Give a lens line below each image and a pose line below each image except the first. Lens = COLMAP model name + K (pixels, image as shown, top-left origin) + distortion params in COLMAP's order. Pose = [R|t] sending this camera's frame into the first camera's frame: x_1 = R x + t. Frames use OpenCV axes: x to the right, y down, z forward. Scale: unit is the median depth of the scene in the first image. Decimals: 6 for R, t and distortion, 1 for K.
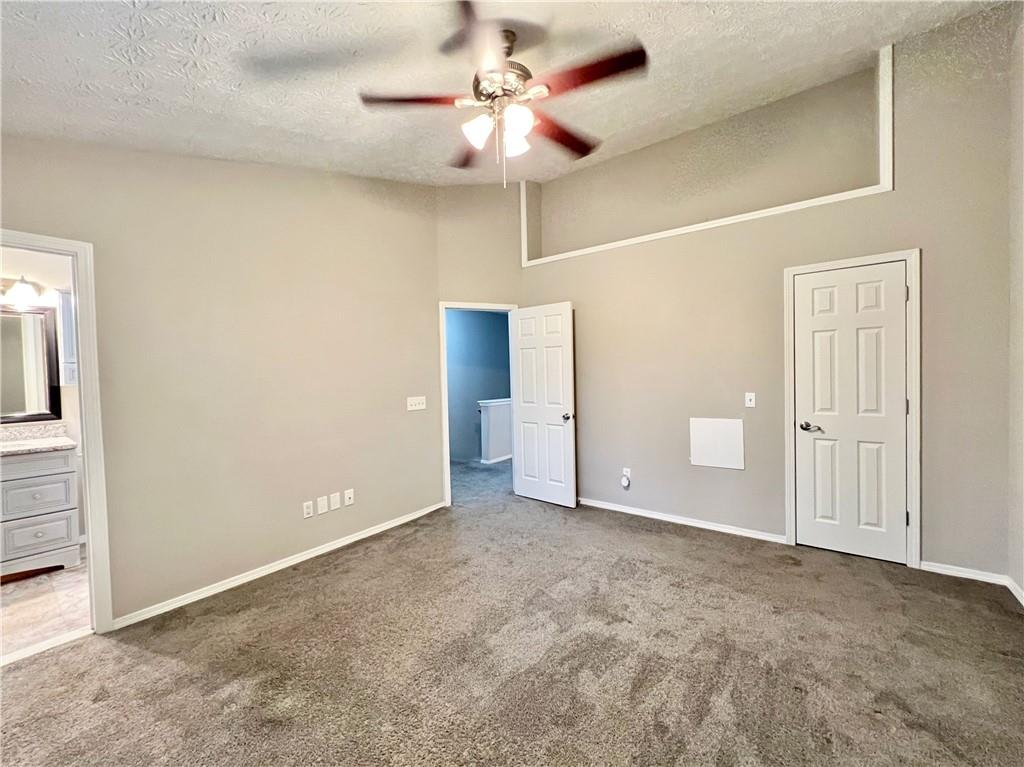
lens RADIAL K [[414.9, 0, 512.0], [0, 414.9, 383.5], [0, 0, 1]] dist [0.000363, 0.000217]
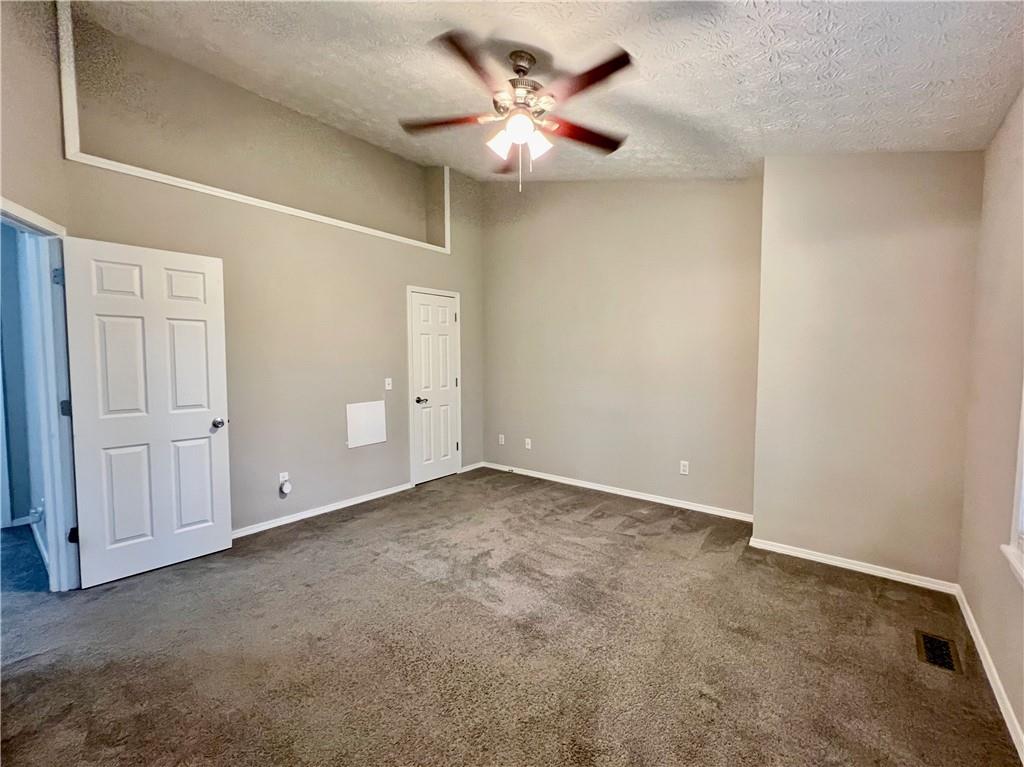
lens RADIAL K [[431.0, 0, 512.0], [0, 431.0, 383.5], [0, 0, 1]] dist [0.001344, 0.000178]
pose [[0.033787, -0.035337, 0.998804, -0.720212], [0.031322, 0.998921, 0.034281, 0.005496], [-0.998938, 0.030127, 0.034857, 0.598726]]
